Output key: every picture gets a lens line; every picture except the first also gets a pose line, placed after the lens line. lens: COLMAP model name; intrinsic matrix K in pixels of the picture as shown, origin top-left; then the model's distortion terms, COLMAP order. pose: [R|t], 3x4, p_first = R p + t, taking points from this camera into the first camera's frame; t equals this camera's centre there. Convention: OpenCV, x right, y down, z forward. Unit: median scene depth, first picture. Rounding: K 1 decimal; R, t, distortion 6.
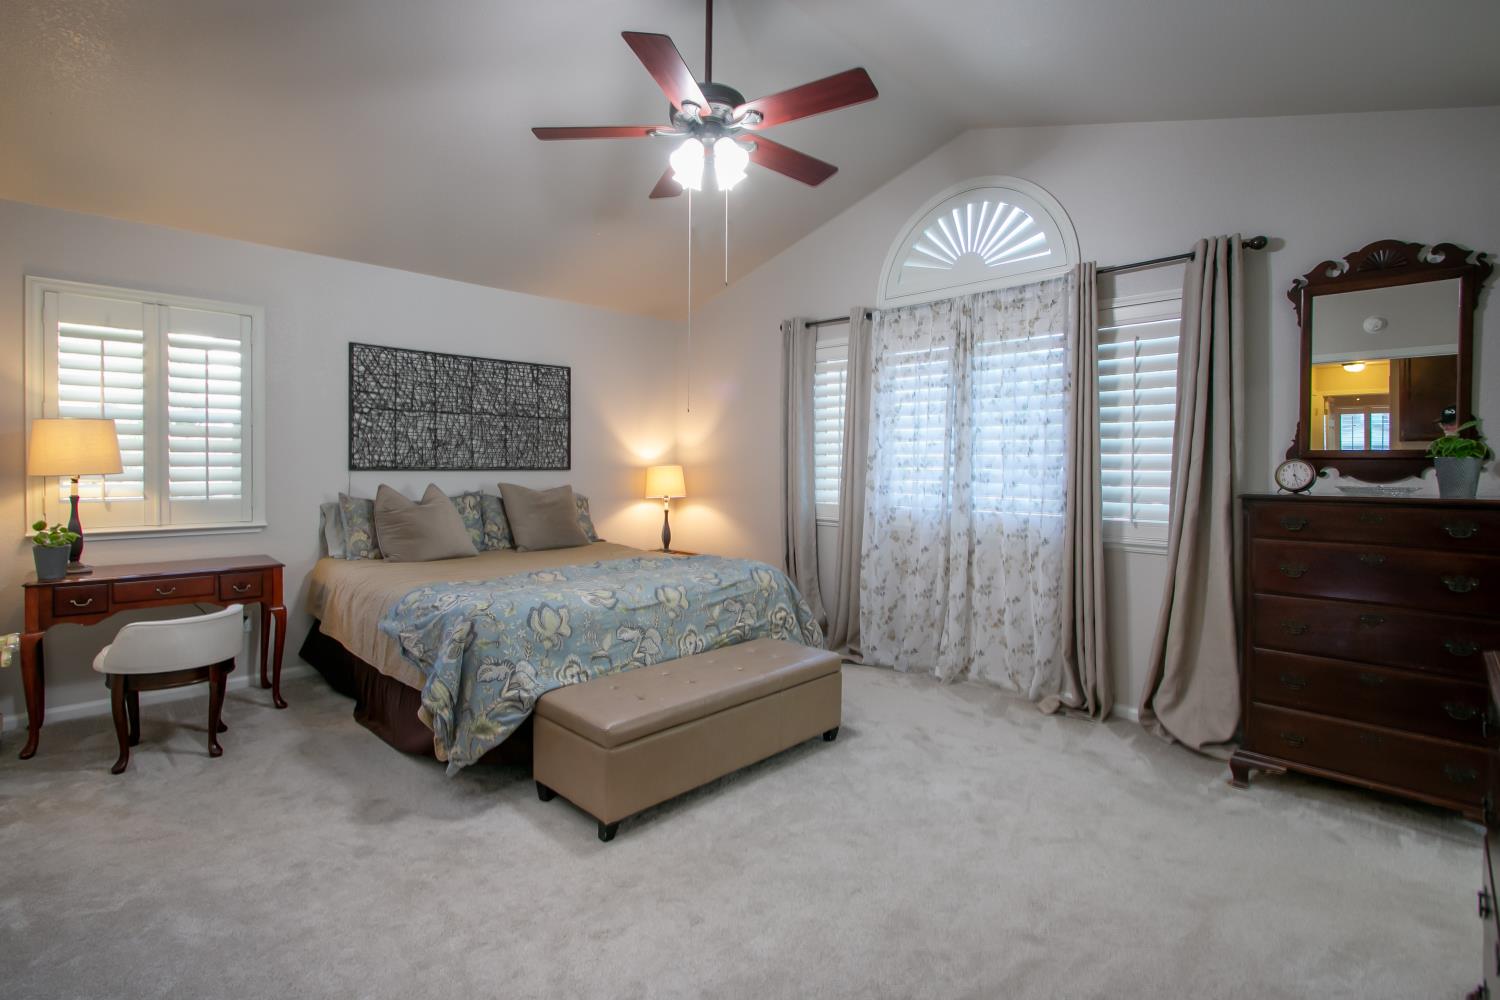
lens RADIAL K [[709.0, 0, 747.4], [0, 709.0, 463.9], [0, 0, 1]] dist [-0.005950, -0.000141]
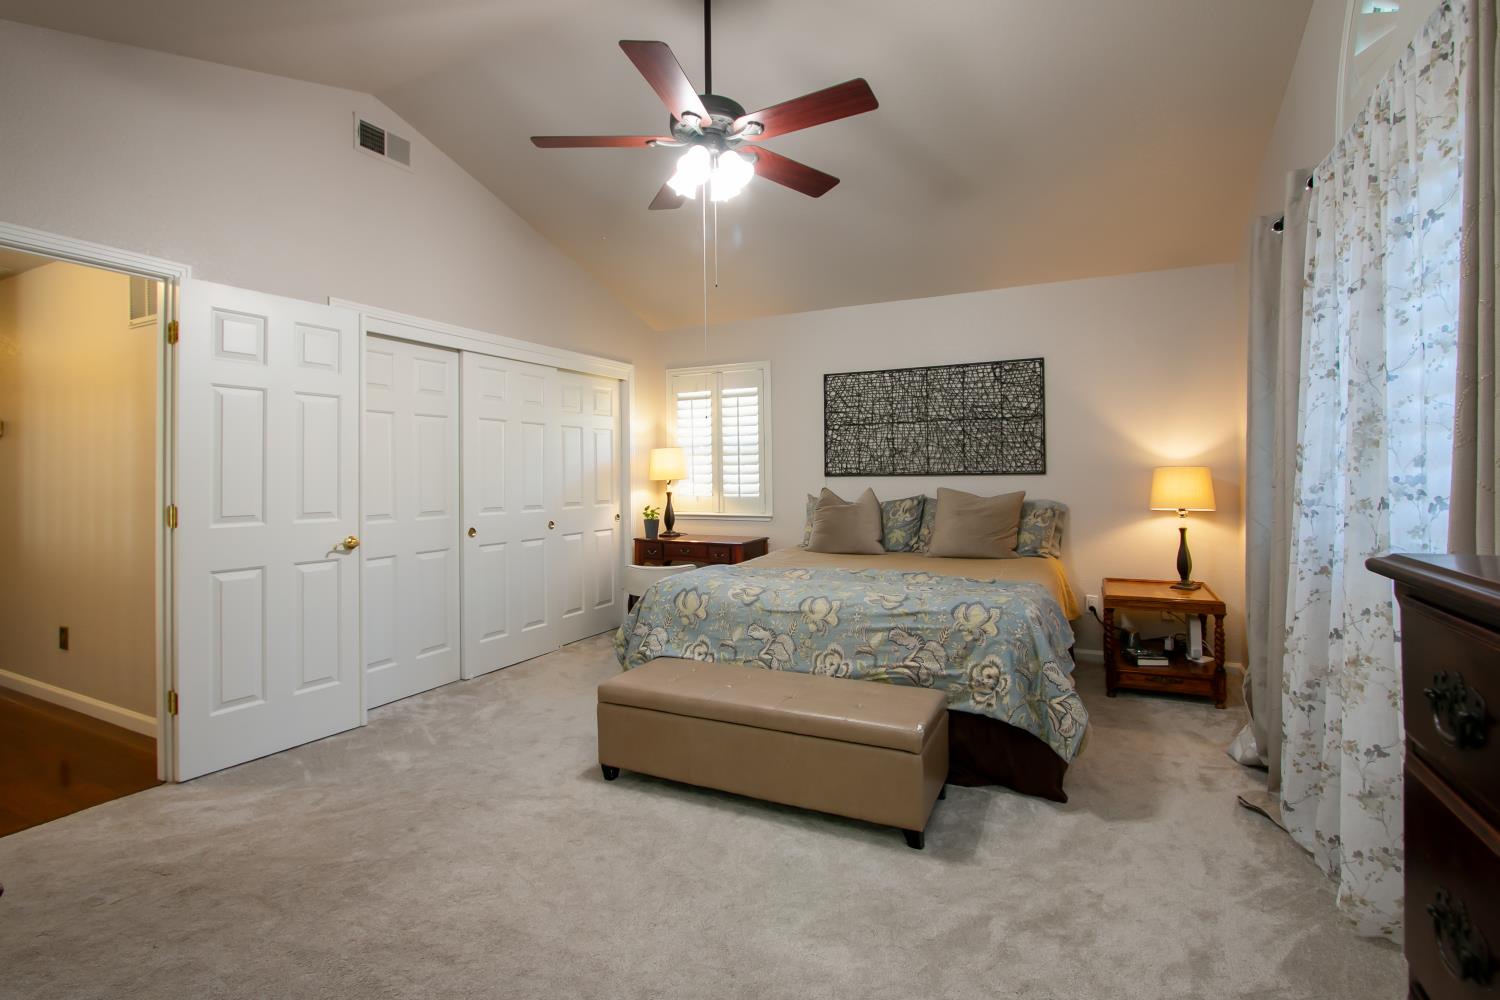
lens RADIAL K [[709.0, 0, 747.4], [0, 709.0, 463.9], [0, 0, 1]] dist [-0.005950, -0.000141]
pose [[0.315936, -0.021742, -0.948532, 0.593521], [0.015350, 0.999724, -0.017803, 0.007407], [0.948656, -0.008936, 0.316182, 0.476840]]
